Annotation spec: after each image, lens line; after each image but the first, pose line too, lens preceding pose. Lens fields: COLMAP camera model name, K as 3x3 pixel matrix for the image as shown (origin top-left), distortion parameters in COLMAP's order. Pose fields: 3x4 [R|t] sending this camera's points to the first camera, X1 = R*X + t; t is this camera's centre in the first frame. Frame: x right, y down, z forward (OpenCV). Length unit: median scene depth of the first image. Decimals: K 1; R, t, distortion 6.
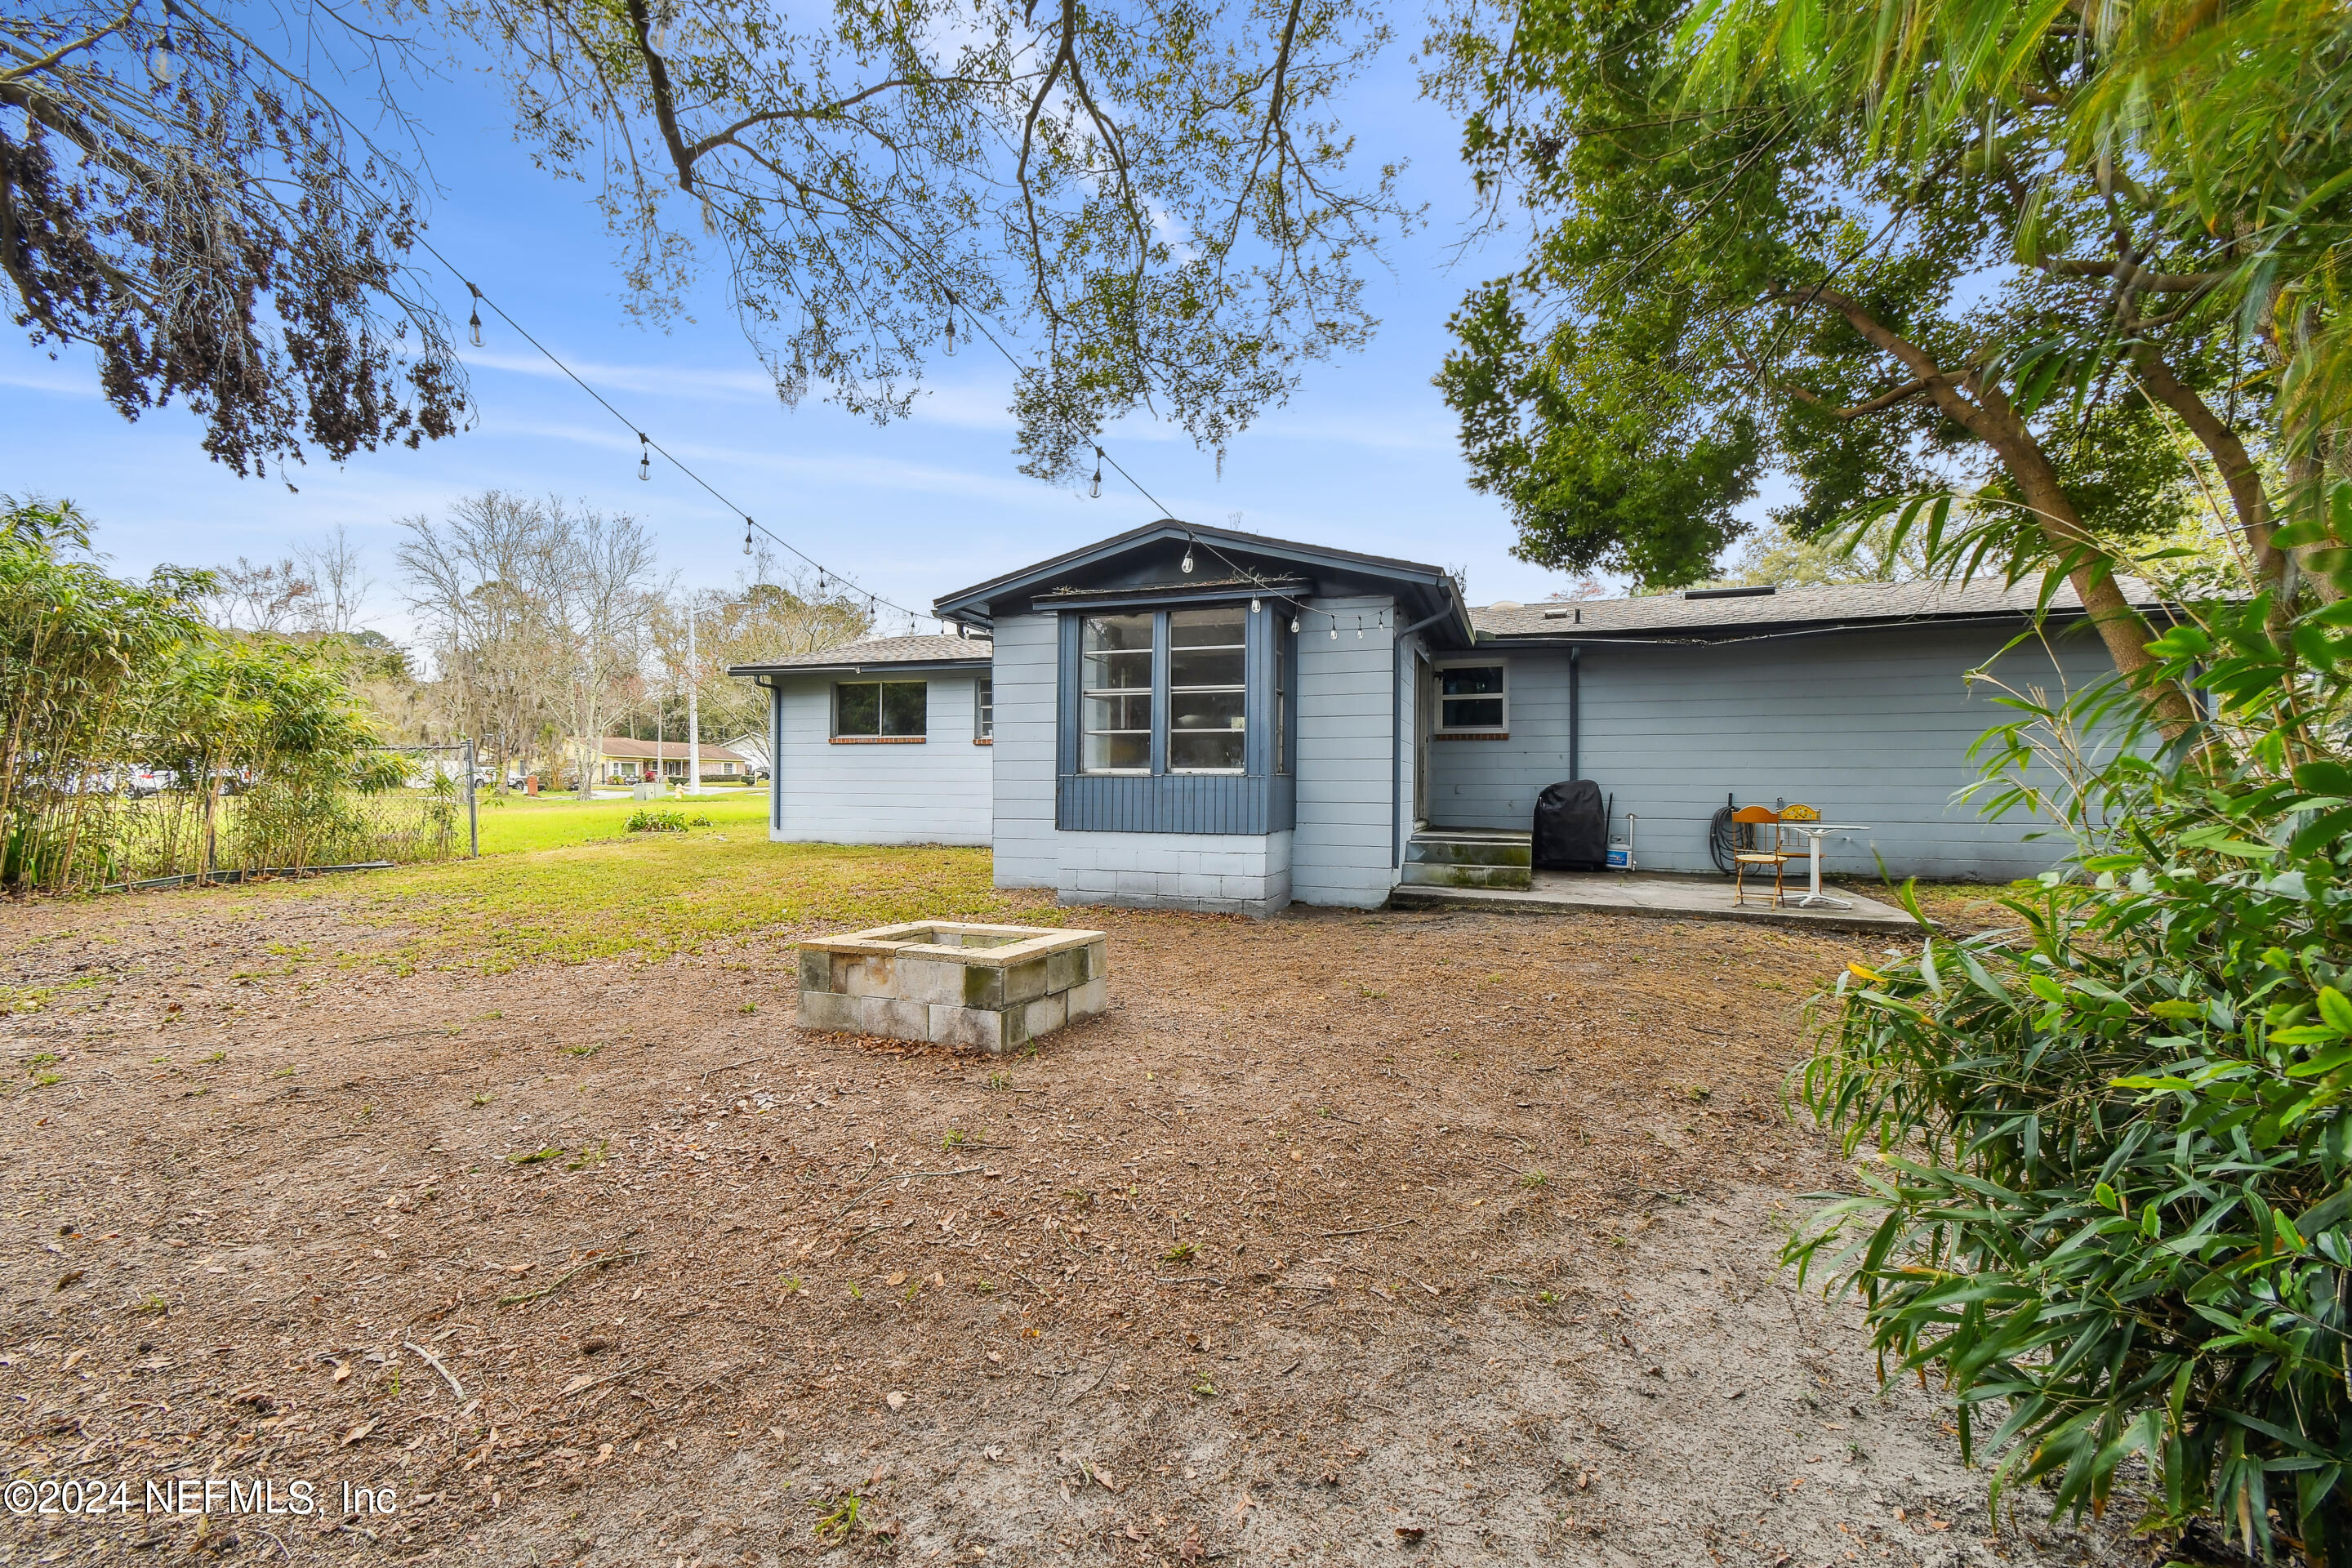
lens RADIAL K [[1031.9, 0, 1169.4], [0, 1031.9, 786.0], [0, 0, 1]] dist [0.023659, -0.001304]
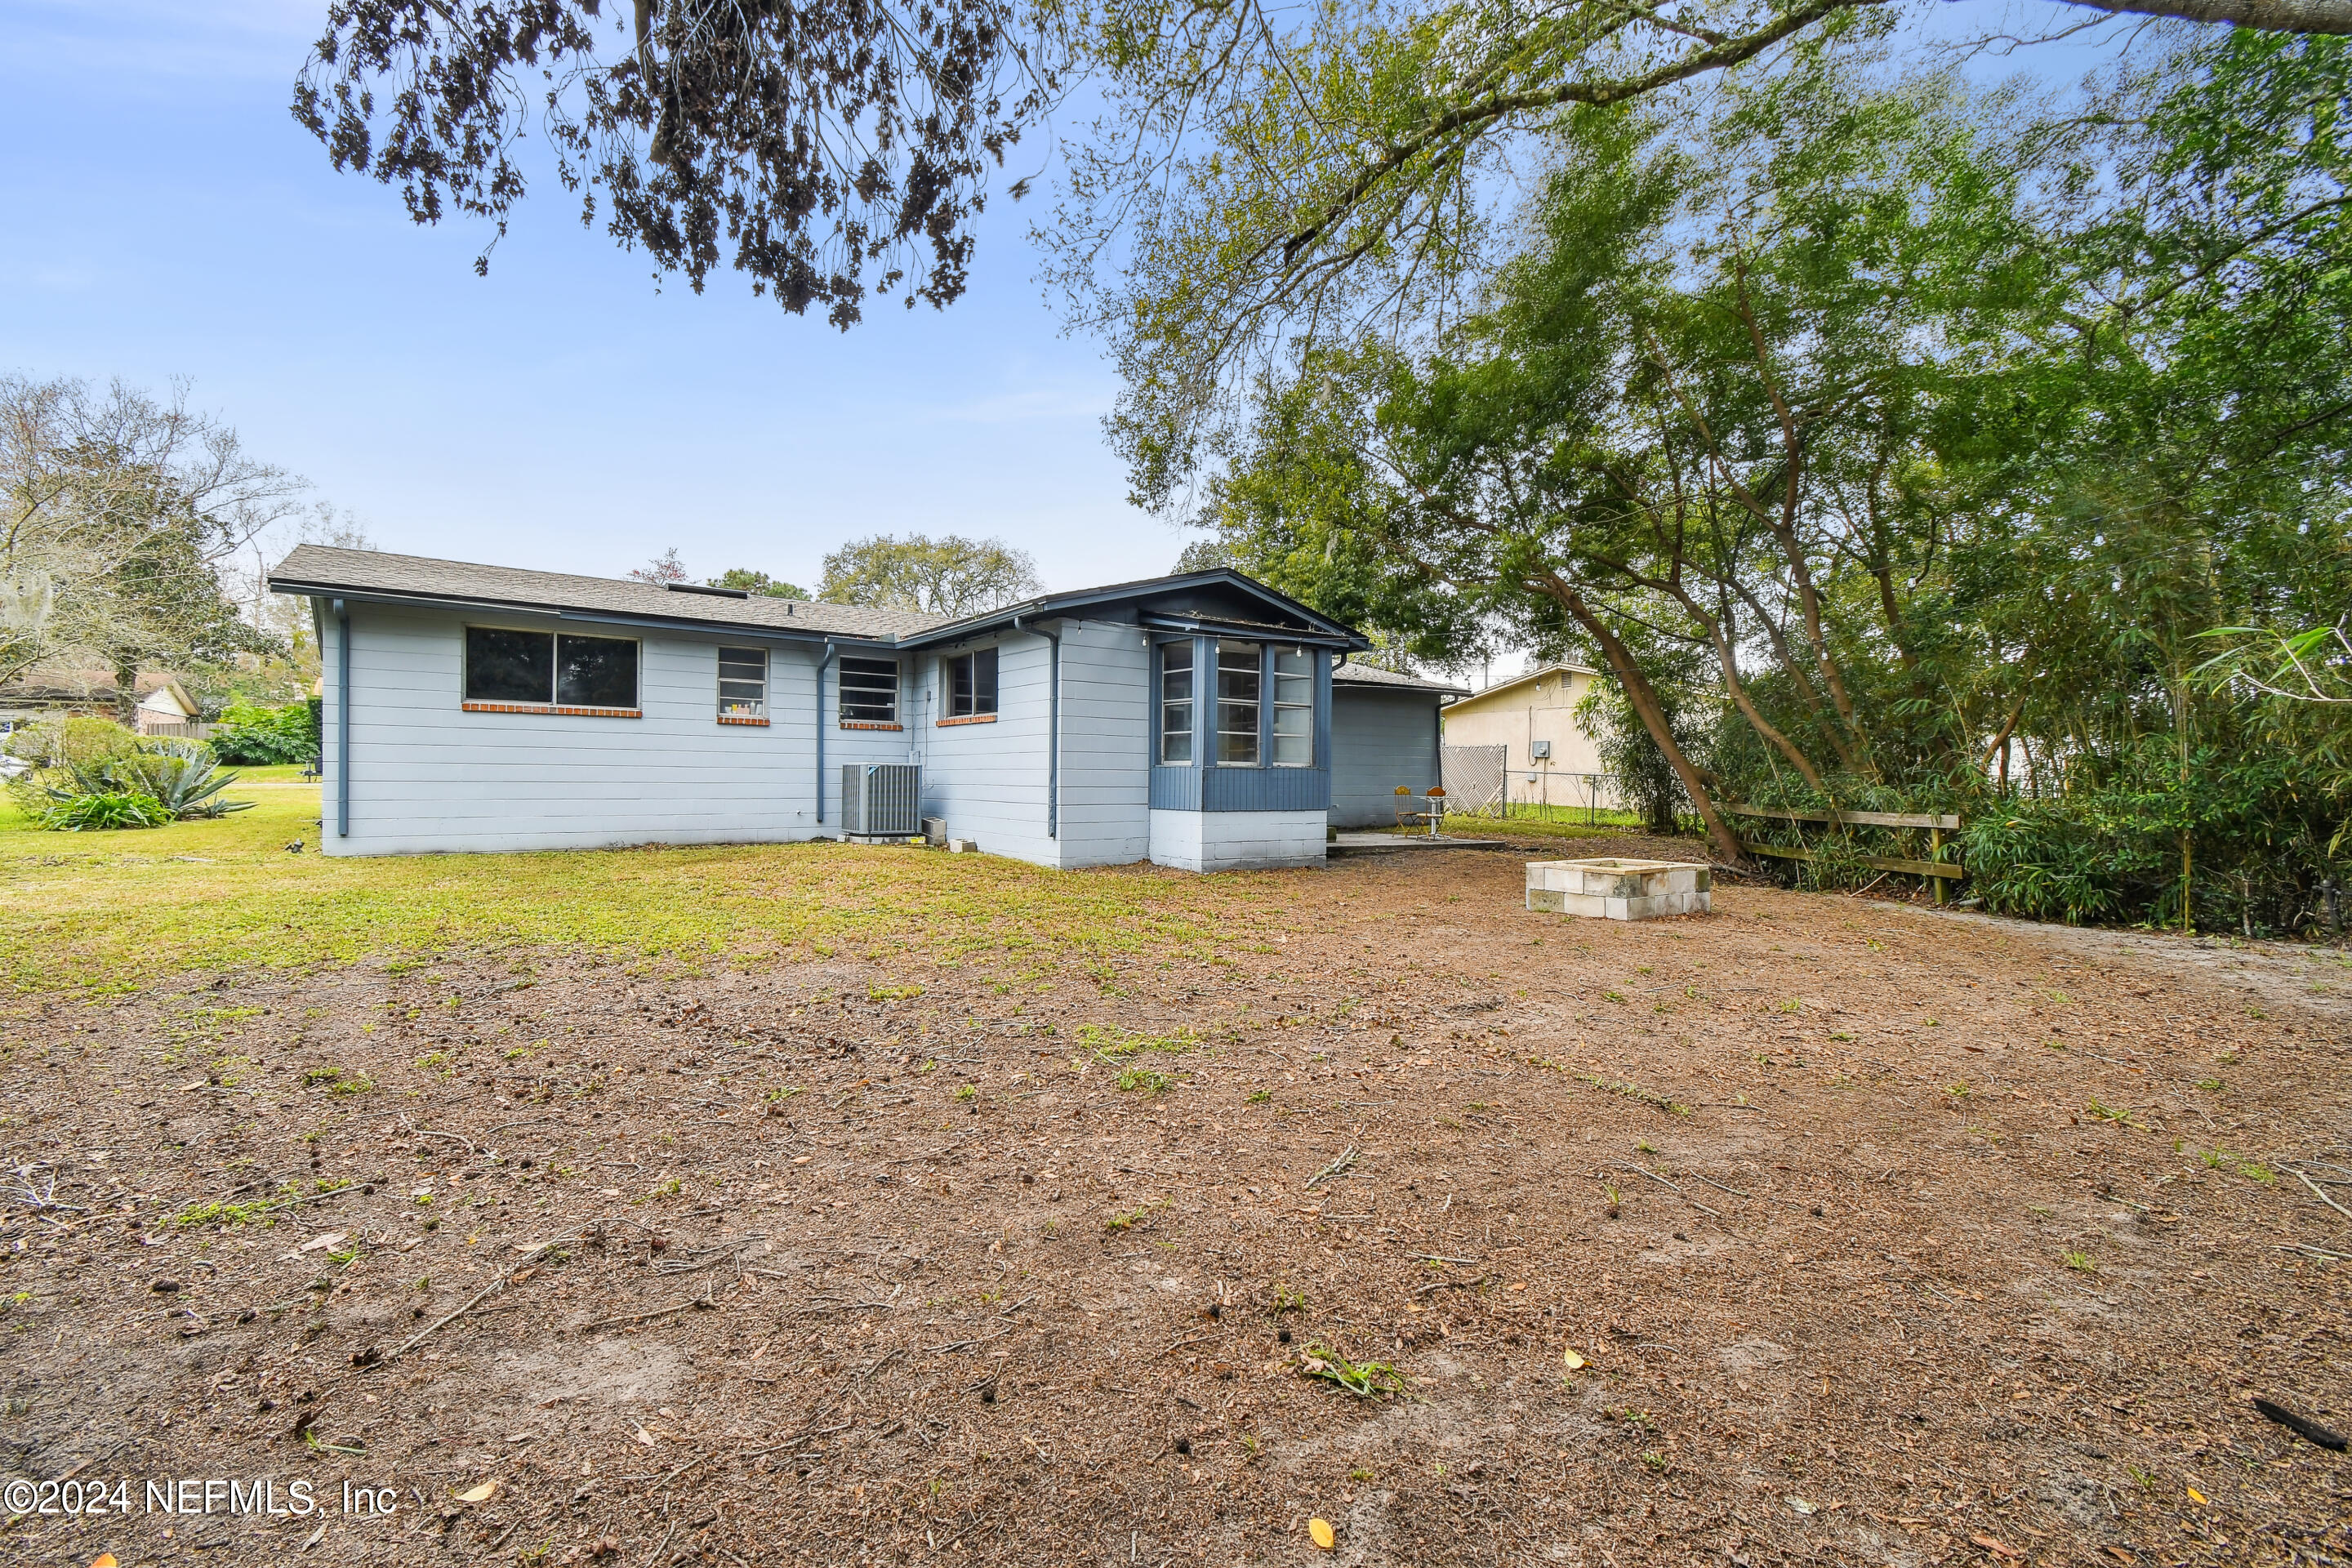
lens RADIAL K [[1031.9, 0, 1176.6], [0, 1031.9, 779.6], [0, 0, 1]] dist [0.023659, -0.001304]
pose [[0.545534, -0.002513, 0.838085, -1.145920], [-0.005707, 0.999961, 0.006714, -0.002962], [-0.838069, -0.008446, 0.545499, 0.363411]]
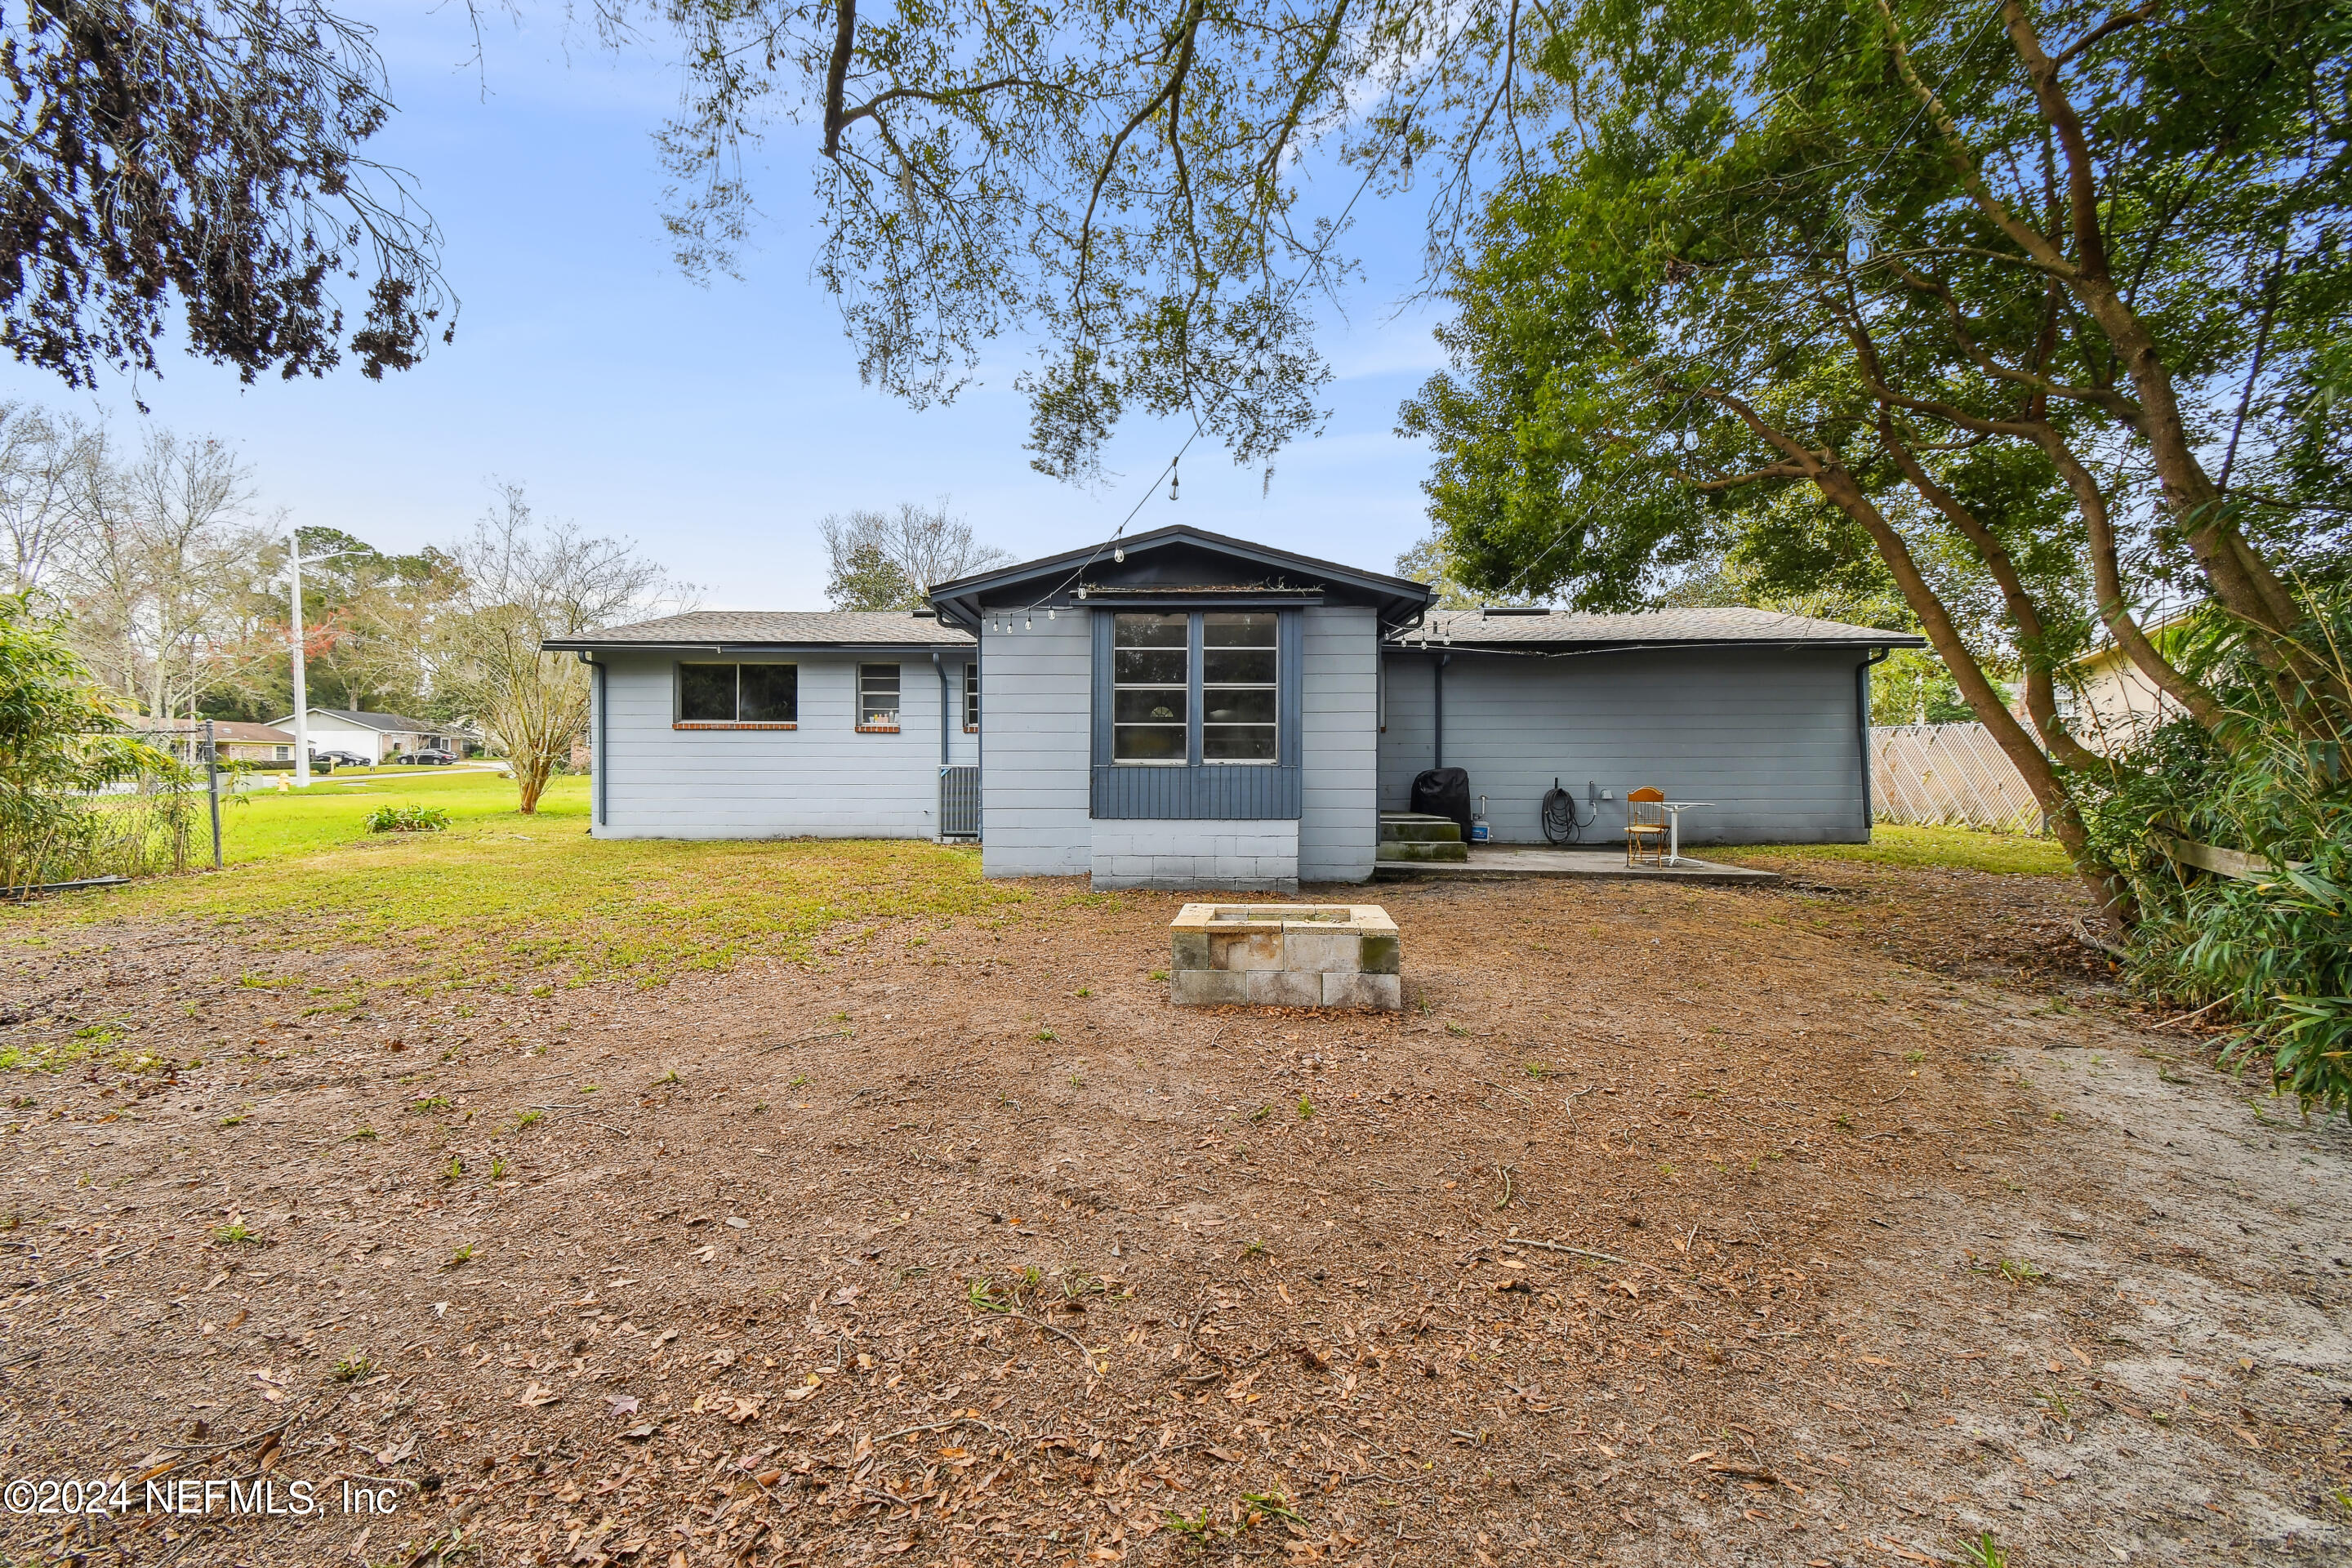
lens RADIAL K [[1031.9, 0, 1174.1], [0, 1031.9, 777.8], [0, 0, 1]] dist [0.023659, -0.001304]
pose [[0.944804, -0.007475, 0.327552, -0.370145], [0.005137, 0.999955, 0.008001, -0.006112], [-0.327597, -0.005877, 0.944799, -0.007502]]
